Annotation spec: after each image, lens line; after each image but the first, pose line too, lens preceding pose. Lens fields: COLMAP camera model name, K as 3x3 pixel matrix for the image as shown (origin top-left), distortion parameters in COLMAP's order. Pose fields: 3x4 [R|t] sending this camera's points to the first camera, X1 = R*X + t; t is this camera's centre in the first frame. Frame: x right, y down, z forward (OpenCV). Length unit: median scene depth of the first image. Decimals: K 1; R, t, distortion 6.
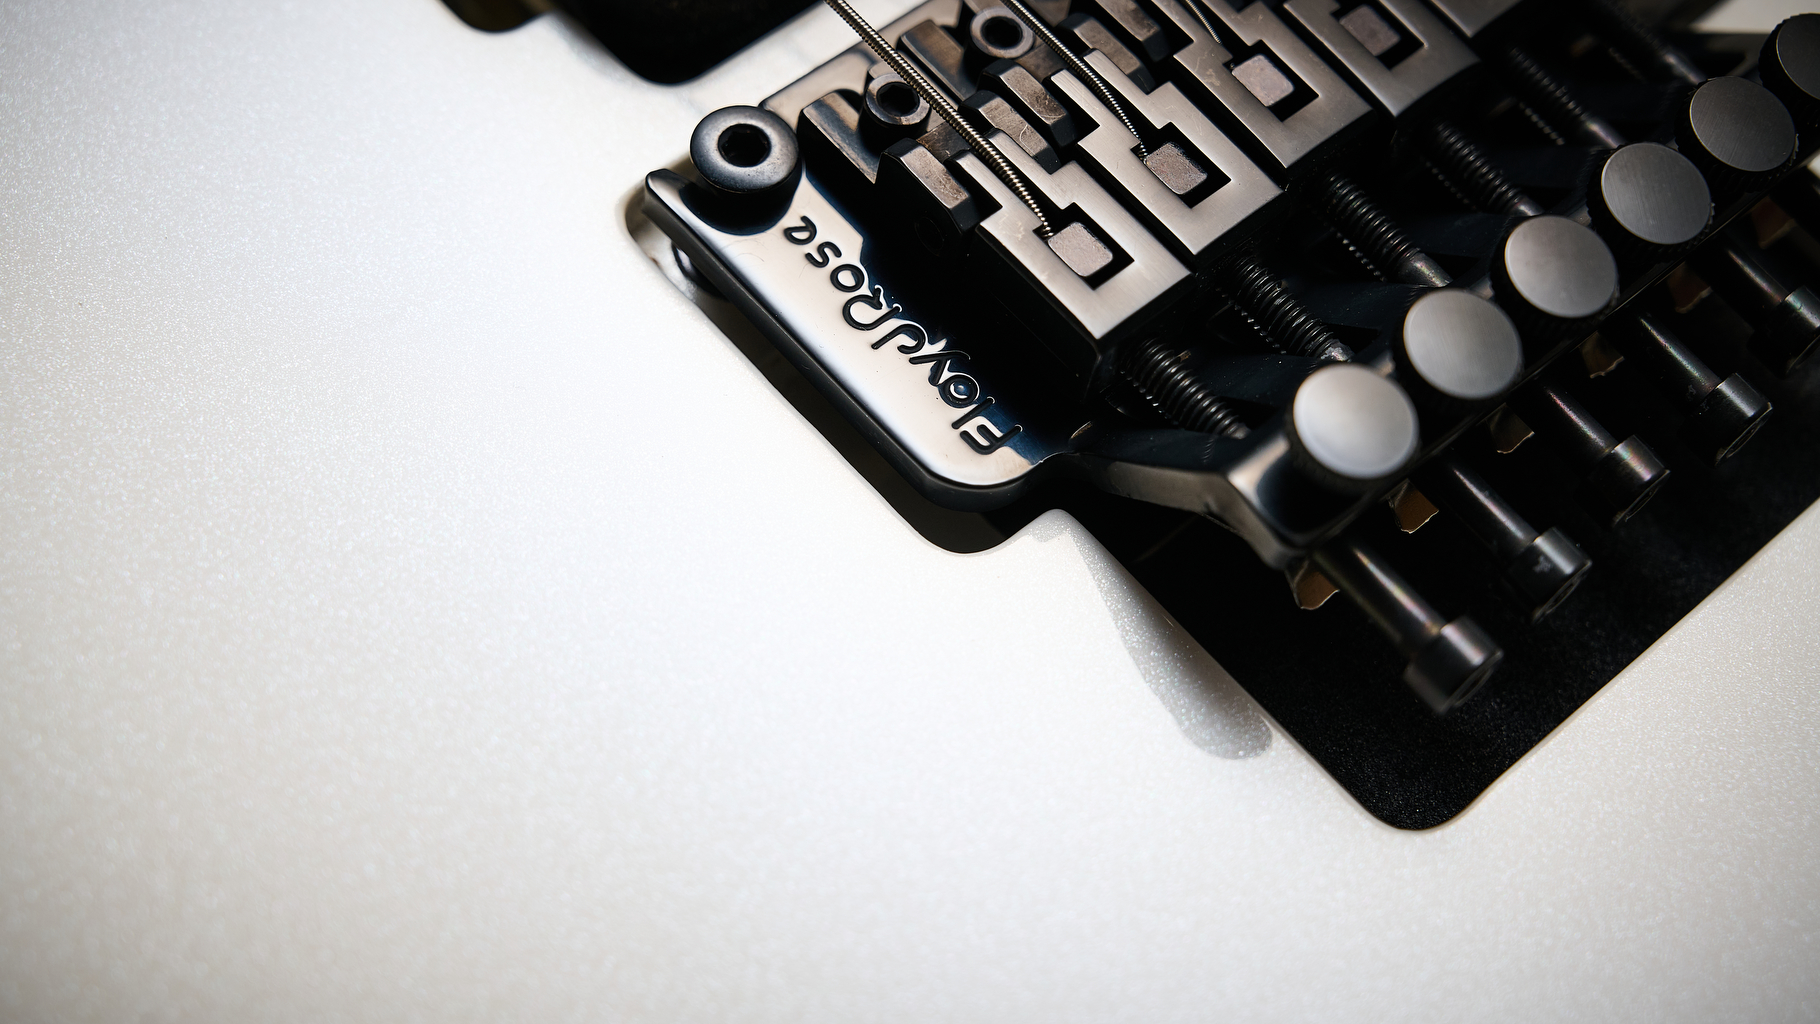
lens RADIAL K [[3489.7, 0, 911.4], [0, 3489.7, 512.3], [0, 0, 1]] dist [-0.082100, 0.000000]
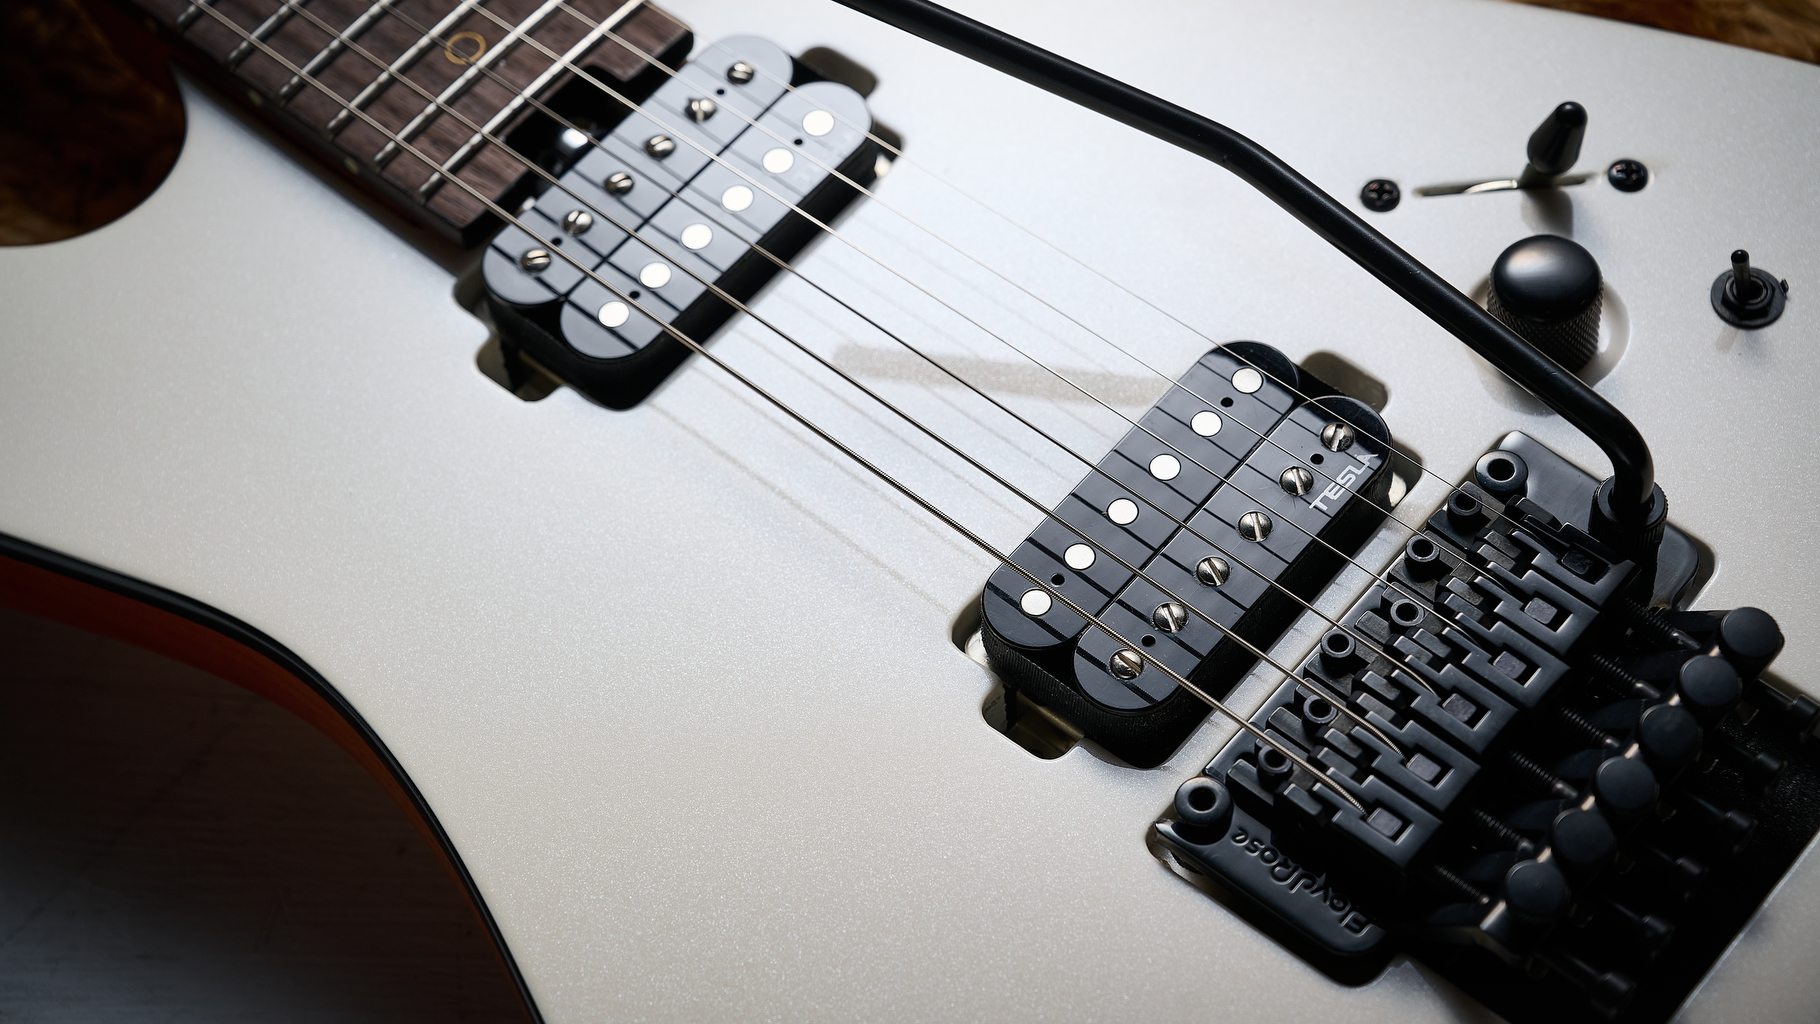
lens RADIAL K [[3729.3, 0, 911.0], [0, 3729.3, 509.4], [0, 0, 1]] dist [-0.159444, 0.000000]
pose [[0.972123, -0.215820, -0.091643, 0.018841], [0.208283, 0.974351, -0.085192, -0.119611], [0.107679, 0.063730, 0.992141, -1.065630]]
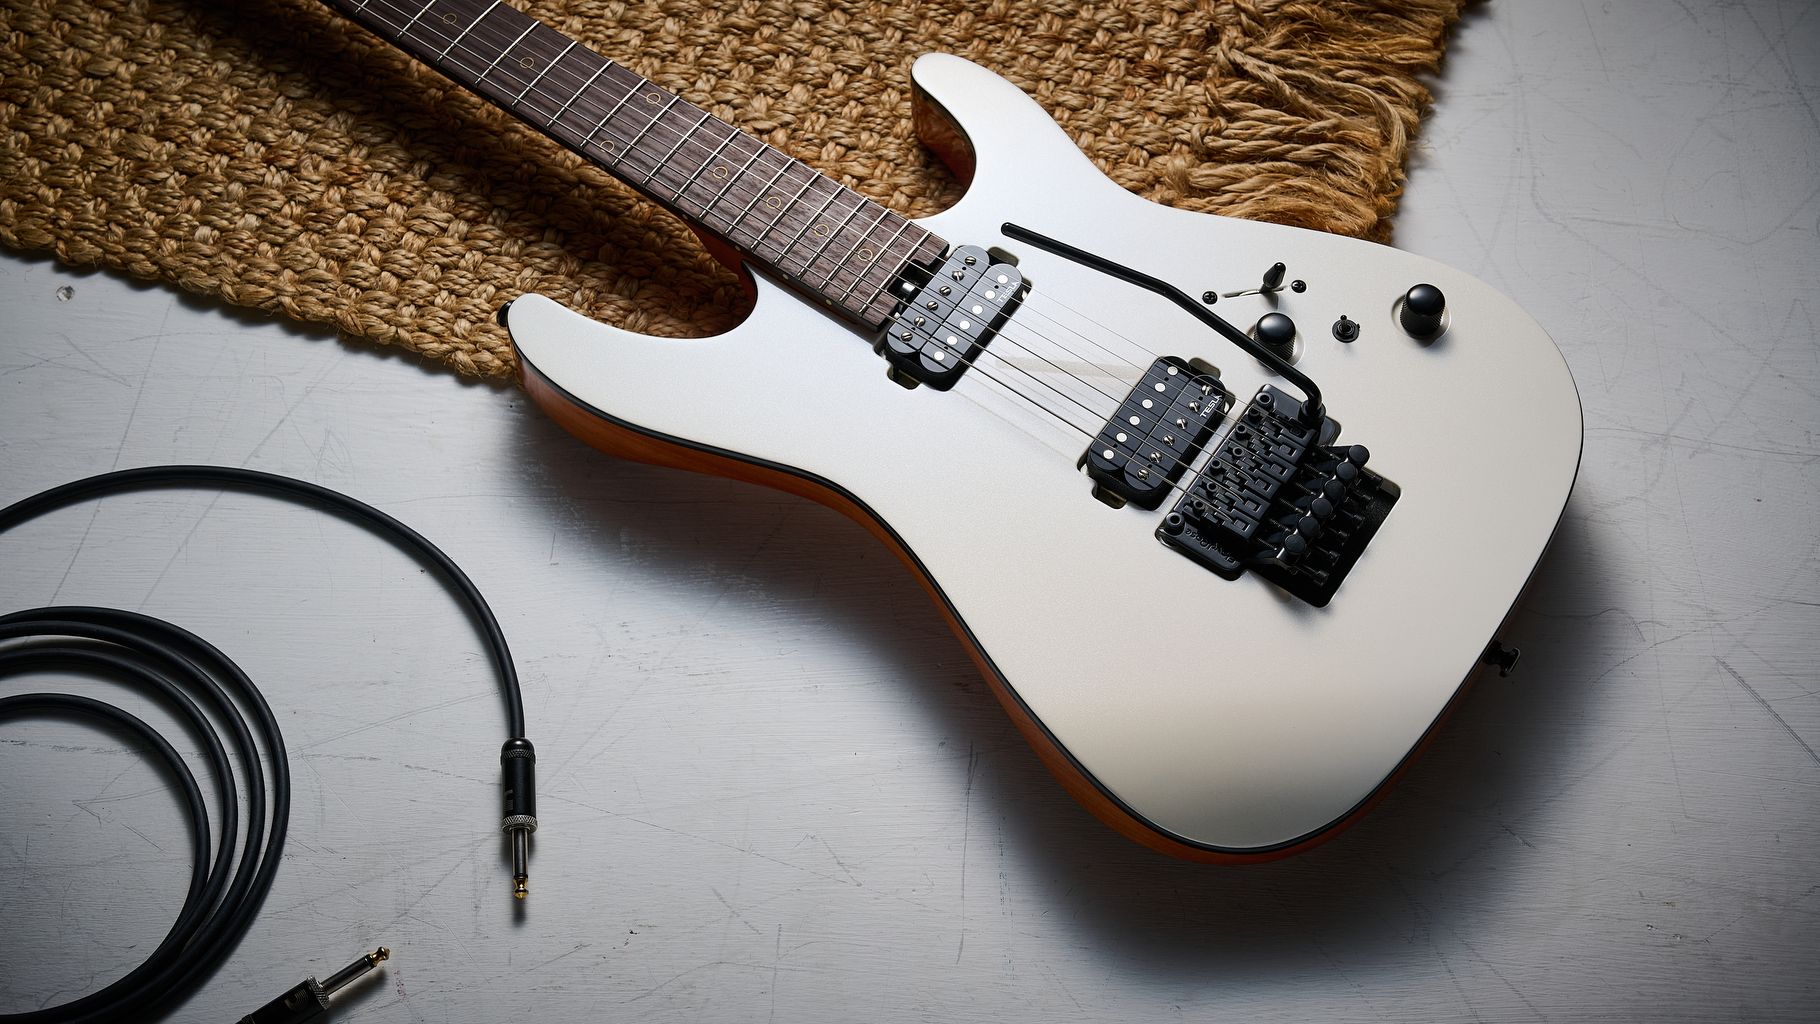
lens RADIAL K [[2385.9, 0, 907.4], [0, 2385.9, 510.9], [0, 0, 1]] dist [-0.016608, 0.000000]
pose [[0.964755, -0.262621, -0.016669, -0.396105], [0.262759, 0.964838, 0.006711, -0.258710], [0.014320, -0.010854, 0.999839, -2.850386]]
